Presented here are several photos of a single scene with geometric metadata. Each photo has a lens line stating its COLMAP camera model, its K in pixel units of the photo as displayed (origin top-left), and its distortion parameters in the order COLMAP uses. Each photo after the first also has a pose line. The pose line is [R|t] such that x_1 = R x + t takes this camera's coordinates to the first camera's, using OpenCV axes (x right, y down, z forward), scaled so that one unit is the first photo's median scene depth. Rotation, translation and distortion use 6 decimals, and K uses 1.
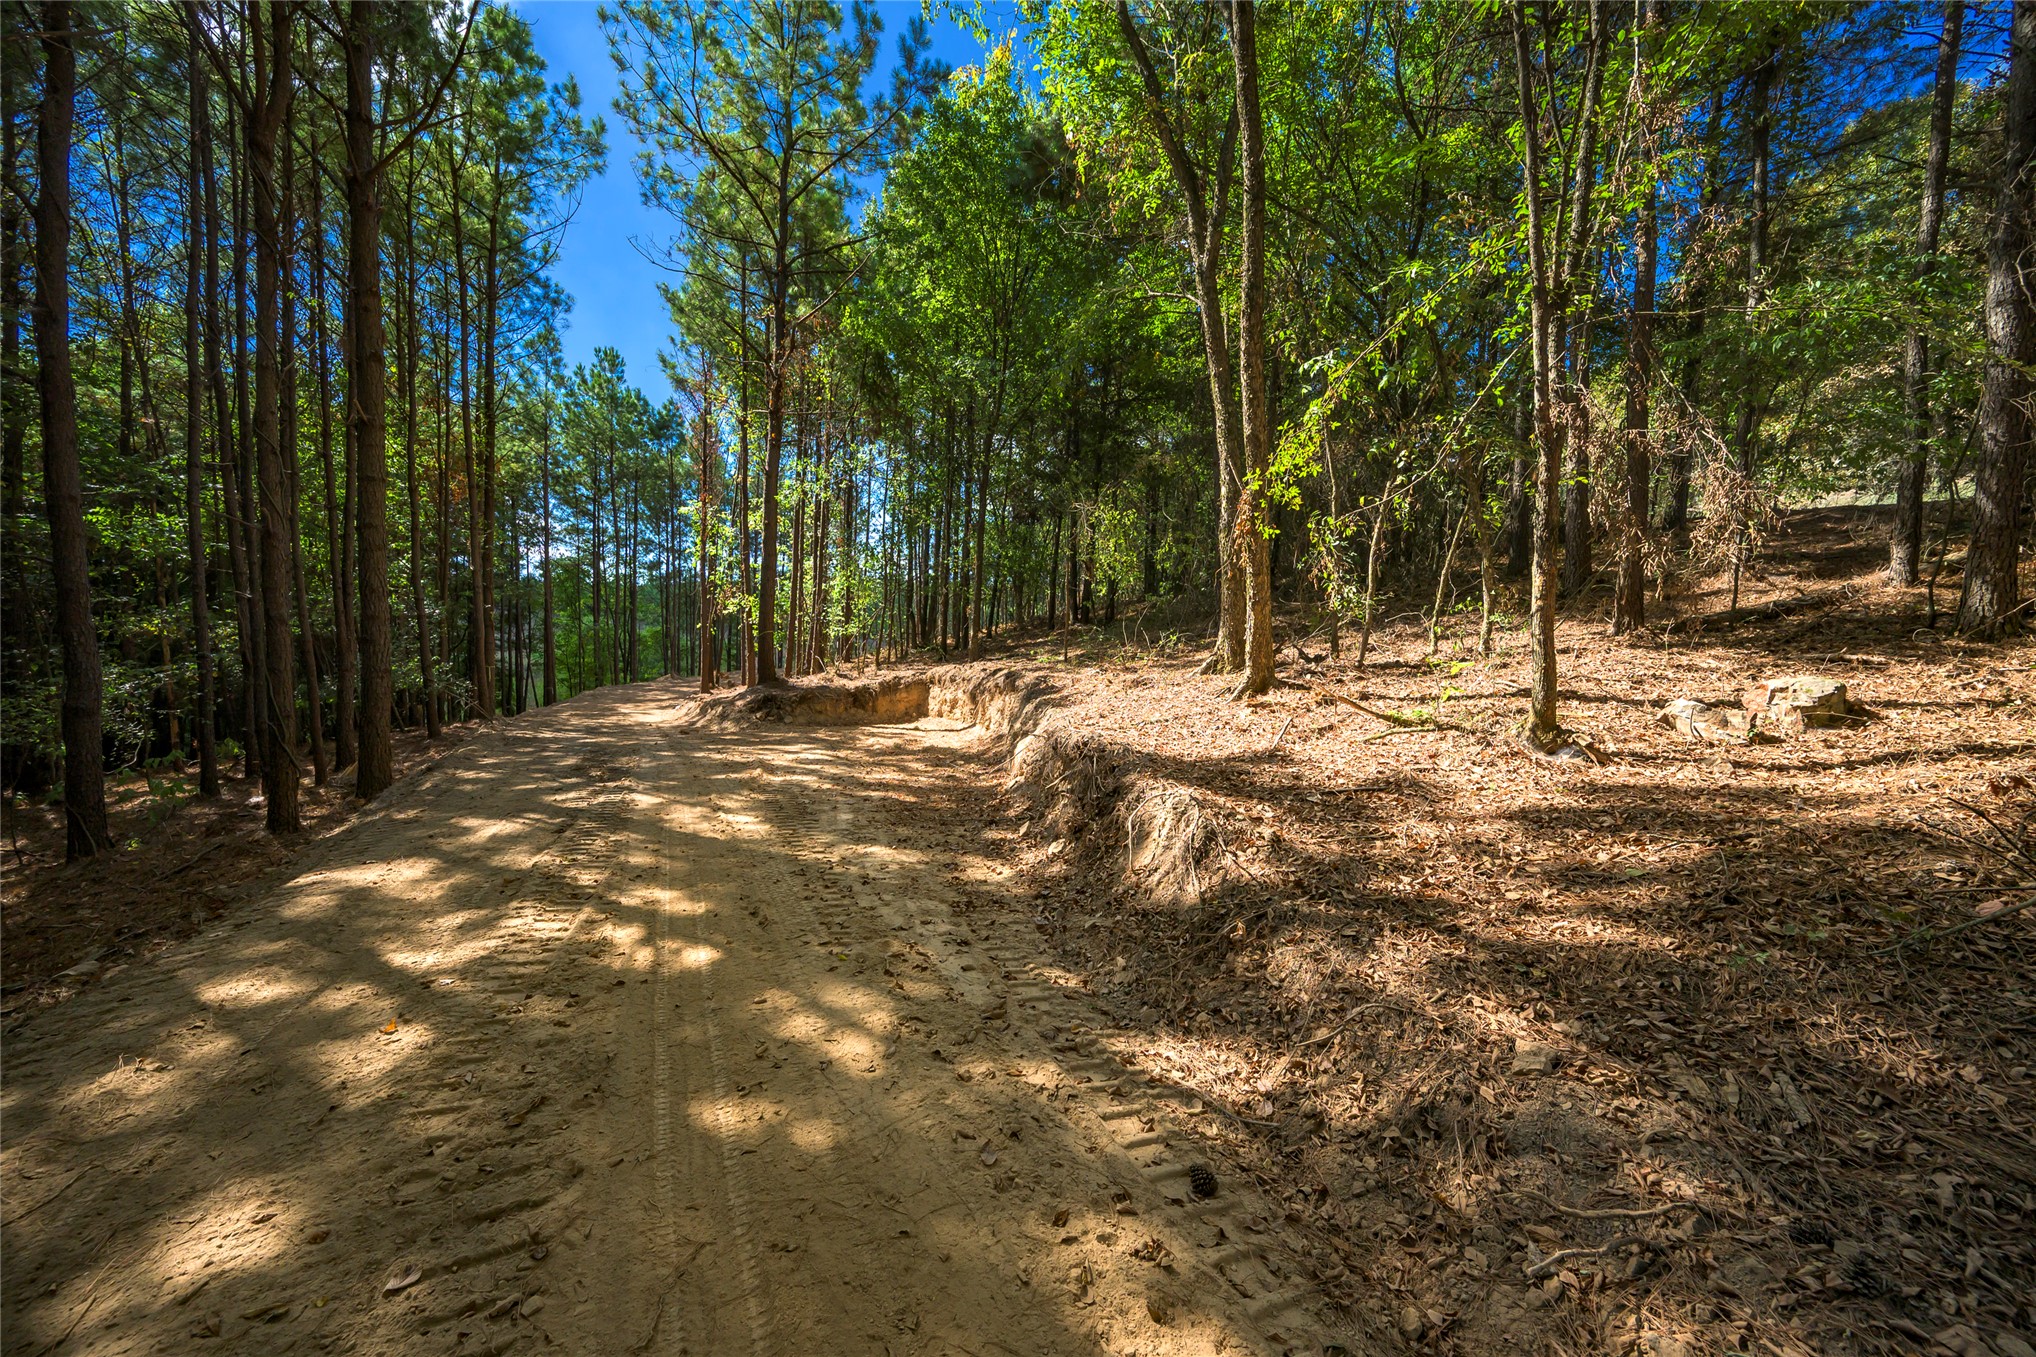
lens RADIAL K [[803.1, 0, 1028.4], [0, 803.1, 683.6], [0, 0, 1]] dist [-0.001525, 0.000007]
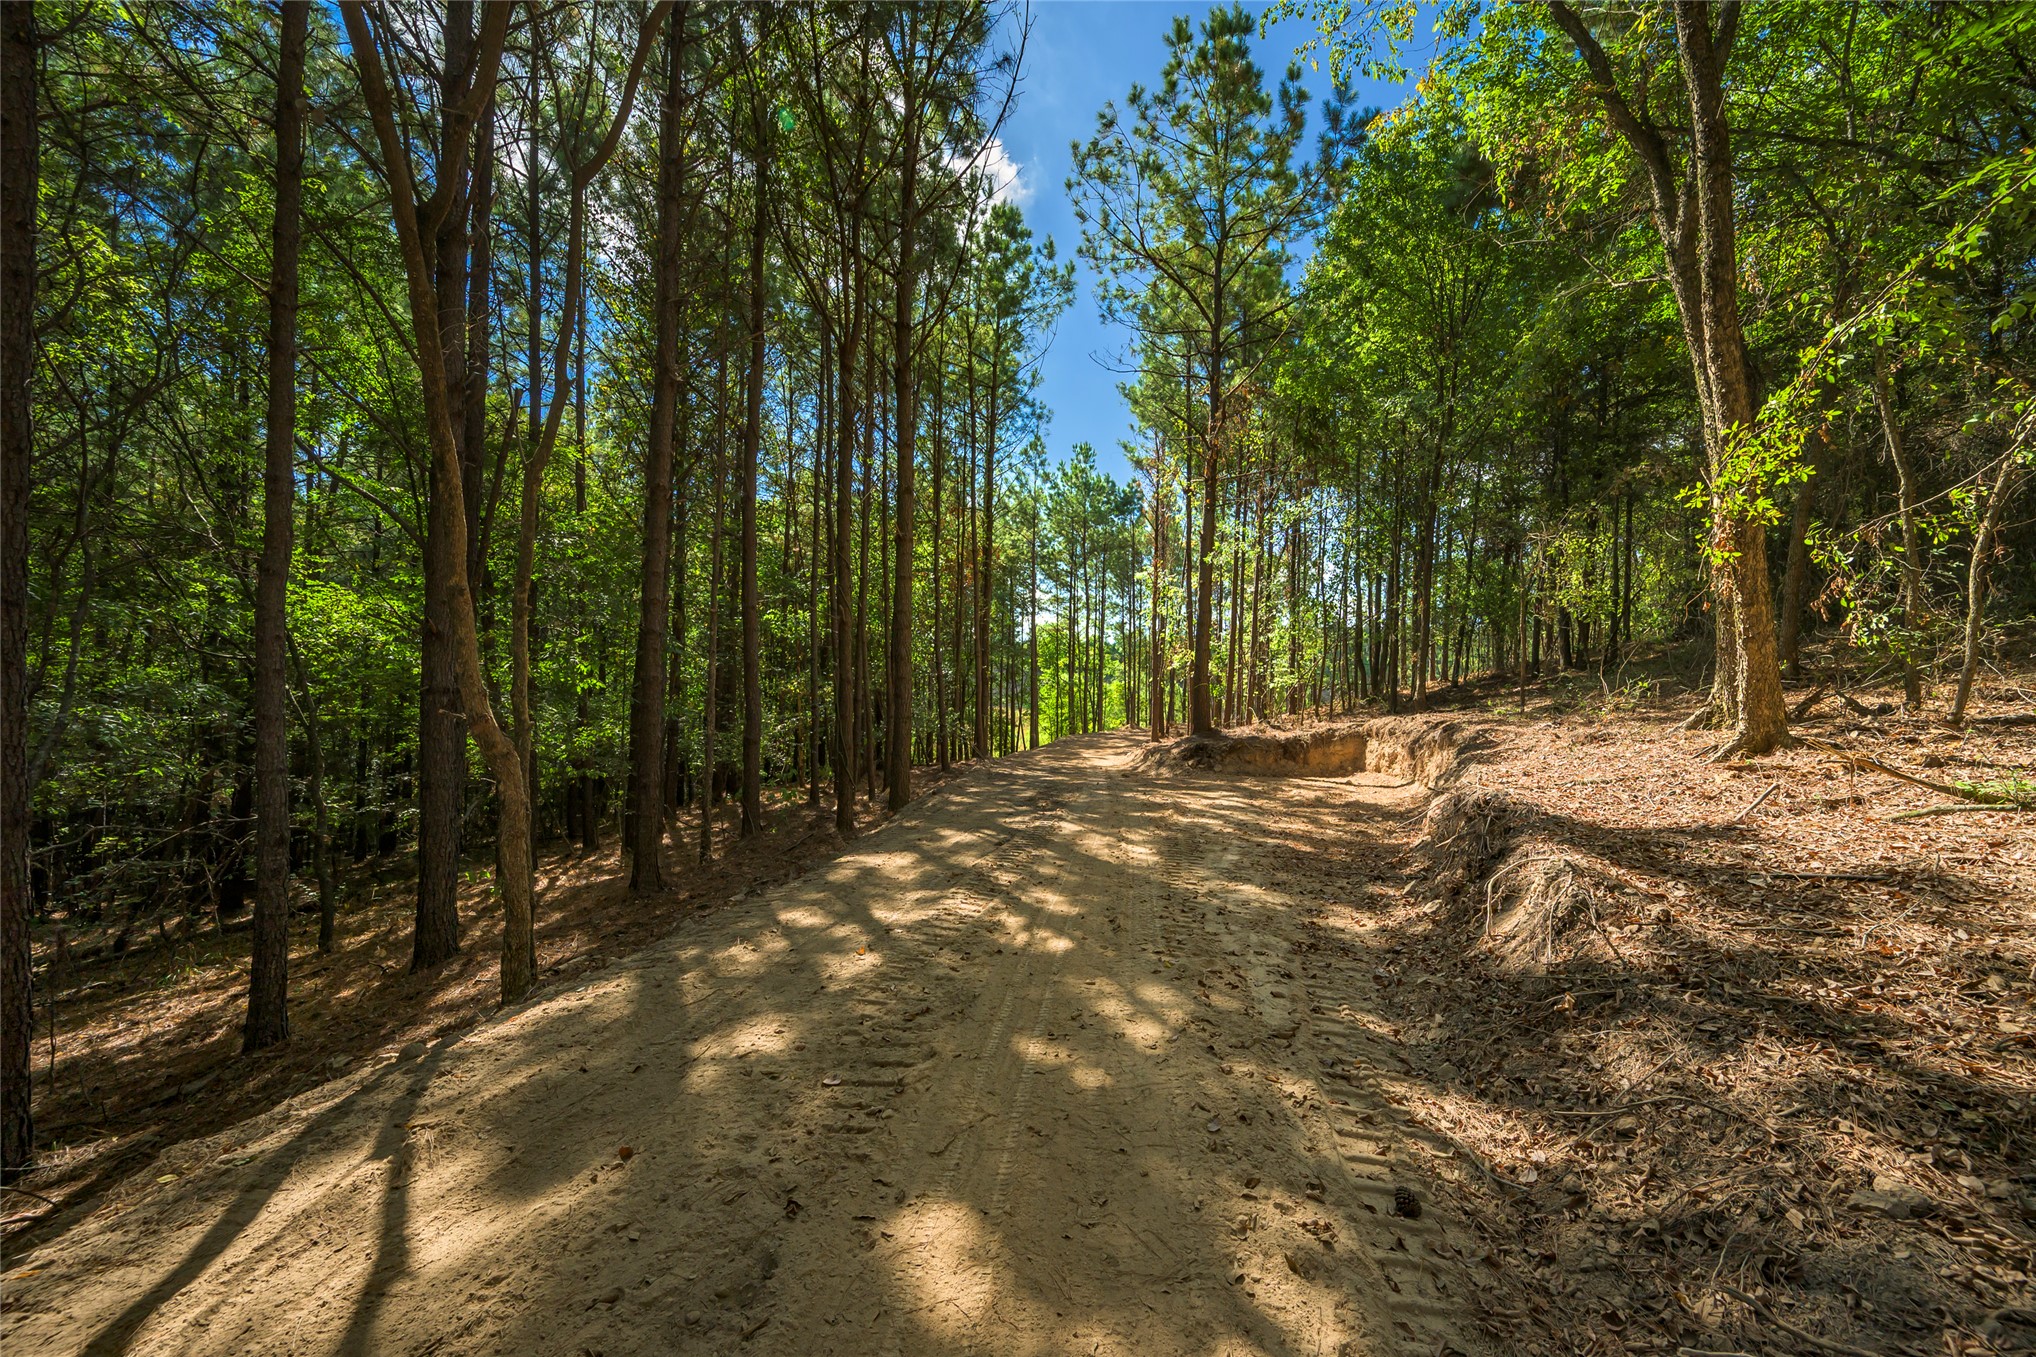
lens RADIAL K [[803.1, 0, 1028.4], [0, 803.1, 683.6], [0, 0, 1]] dist [-0.001525, 0.000007]
pose [[0.850740, -0.014522, -0.525386, 0.049013], [-0.019401, 0.998069, -0.059003, 0.001832], [0.525228, 0.060389, 0.848816, -0.026416]]
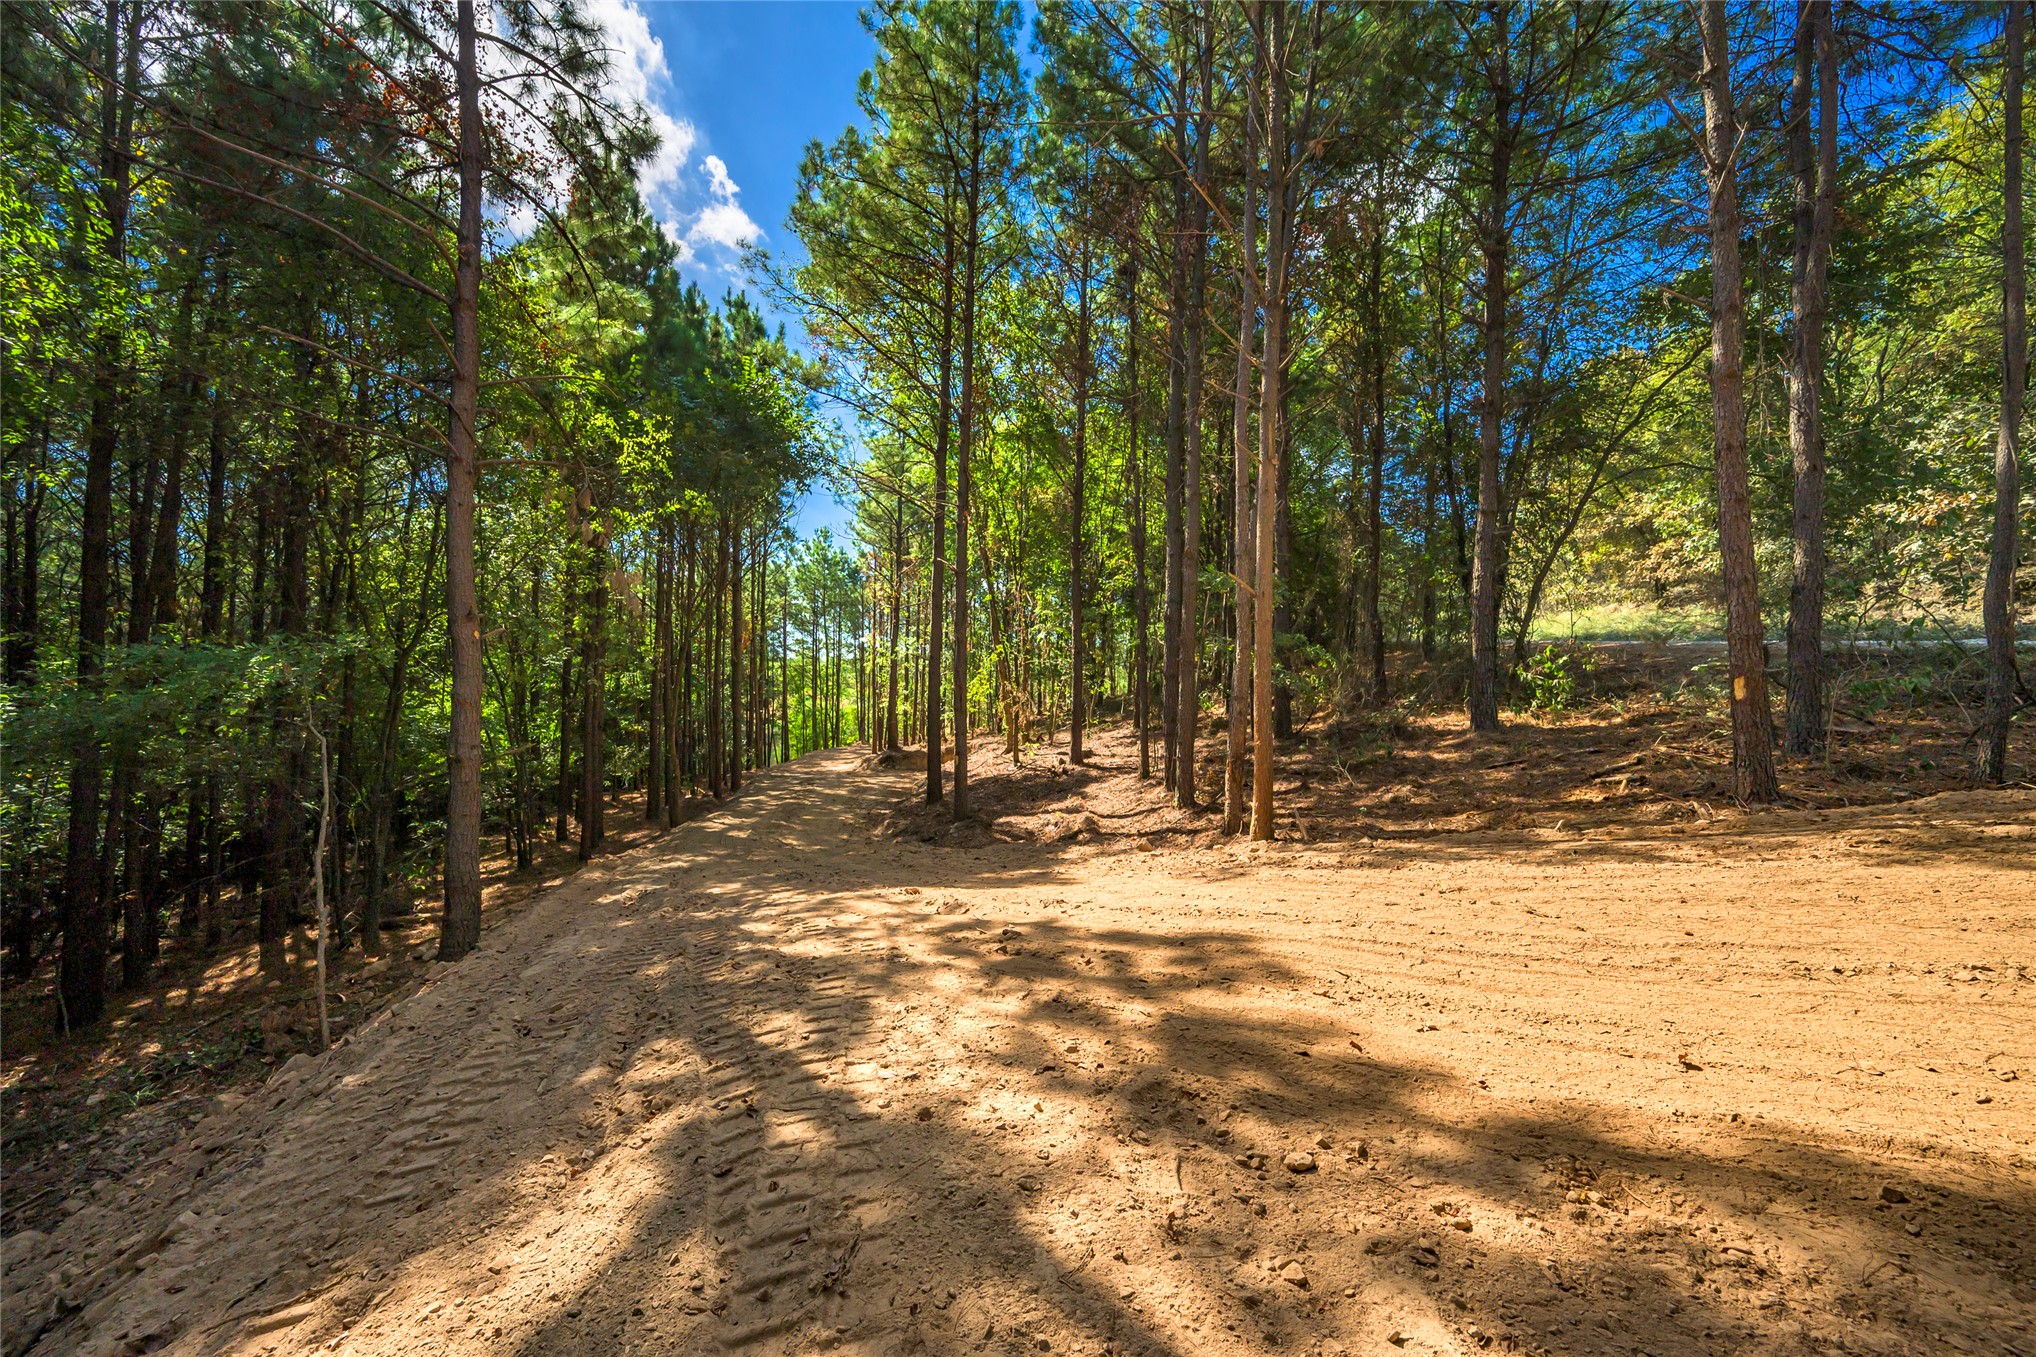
lens RADIAL K [[800.4, 0, 1014.8], [0, 800.4, 673.3], [0, 0, 1]] dist [-0.000235, 0.000456]
pose [[0.968293, -0.033156, -0.247607, 0.615701], [0.012472, 0.996333, -0.084643, -0.021248], [0.249505, 0.078871, 0.965156, -1.104040]]
